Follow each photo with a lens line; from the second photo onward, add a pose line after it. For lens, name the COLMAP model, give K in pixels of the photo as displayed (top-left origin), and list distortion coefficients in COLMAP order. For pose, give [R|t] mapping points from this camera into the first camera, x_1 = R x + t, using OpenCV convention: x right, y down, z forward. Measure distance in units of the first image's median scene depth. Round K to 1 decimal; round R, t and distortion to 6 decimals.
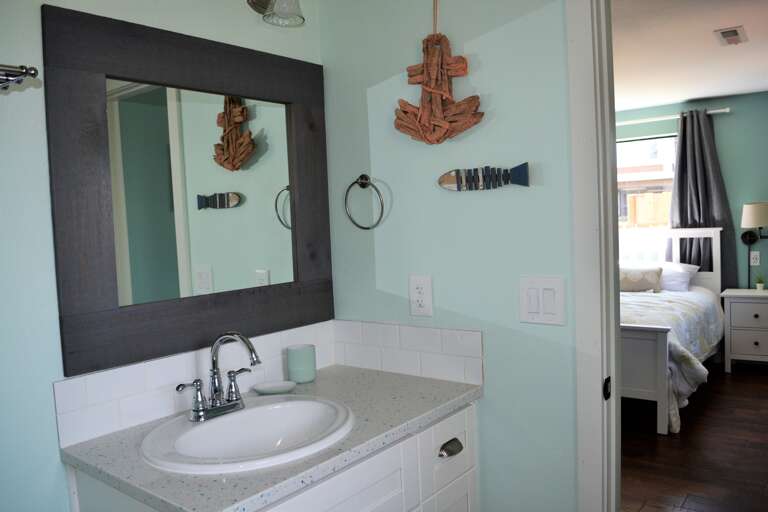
lens RADIAL K [[617.8, 0, 384.0], [0, 617.8, 256.0], [0, 0, 1]] dist [-0.002091, -0.000686]
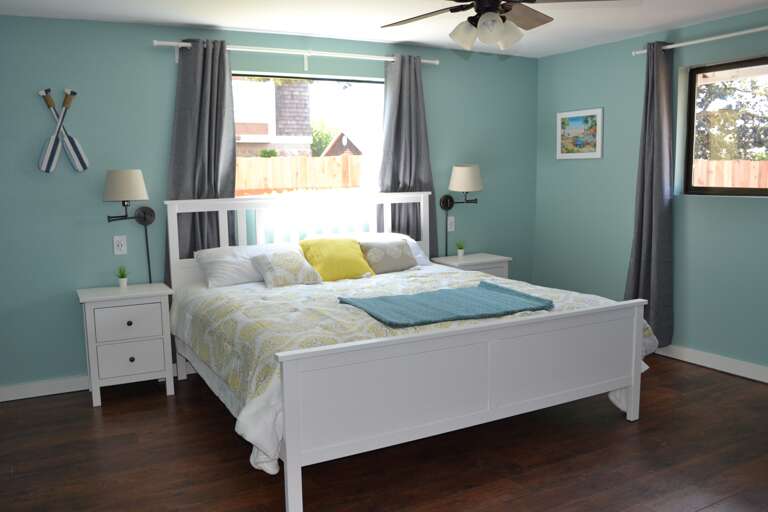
lens RADIAL K [[617.8, 0, 384.0], [0, 617.8, 256.0], [0, 0, 1]] dist [-0.002091, -0.000686]
pose [[0.402977, -0.071502, 0.912413, -0.316588], [0.043359, 0.997316, 0.059006, -0.007701], [-0.914182, 0.015783, 0.404996, 0.676405]]
